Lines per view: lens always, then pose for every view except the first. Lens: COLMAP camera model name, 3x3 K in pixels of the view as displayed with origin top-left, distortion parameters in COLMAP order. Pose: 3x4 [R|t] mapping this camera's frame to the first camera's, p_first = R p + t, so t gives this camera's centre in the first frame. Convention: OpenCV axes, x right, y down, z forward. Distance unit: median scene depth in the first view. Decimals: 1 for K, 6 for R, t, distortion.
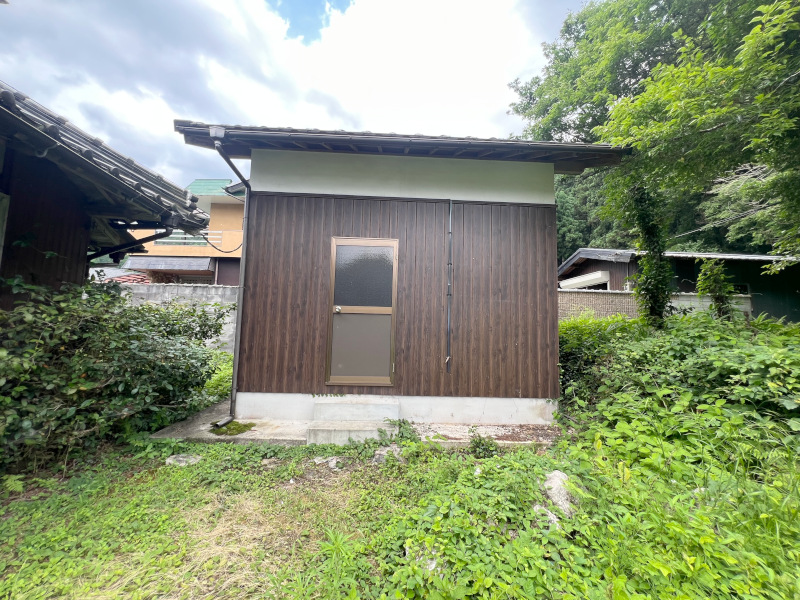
lens RADIAL K [[320.8, 0, 396.1], [0, 320.8, 298.2], [0, 0, 1]] dist [-0.000200, 0.000120]
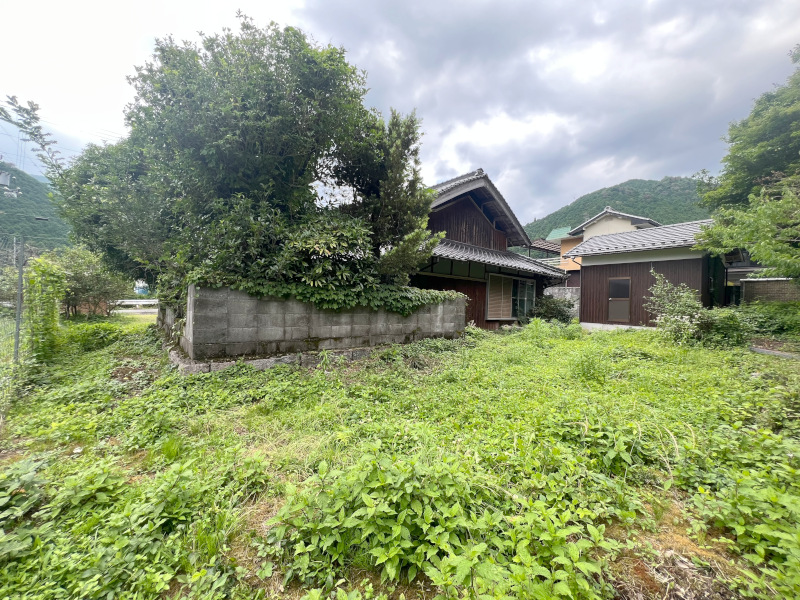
lens RADIAL K [[320.8, 0, 395.4], [0, 320.8, 300.1], [0, 0, 1]] dist [-0.000200, 0.000120]
pose [[0.551887, -0.021864, -0.833632, 1.312923], [0.078111, 0.996617, 0.025573, -0.208573], [0.830253, -0.079229, 0.551727, -2.603649]]
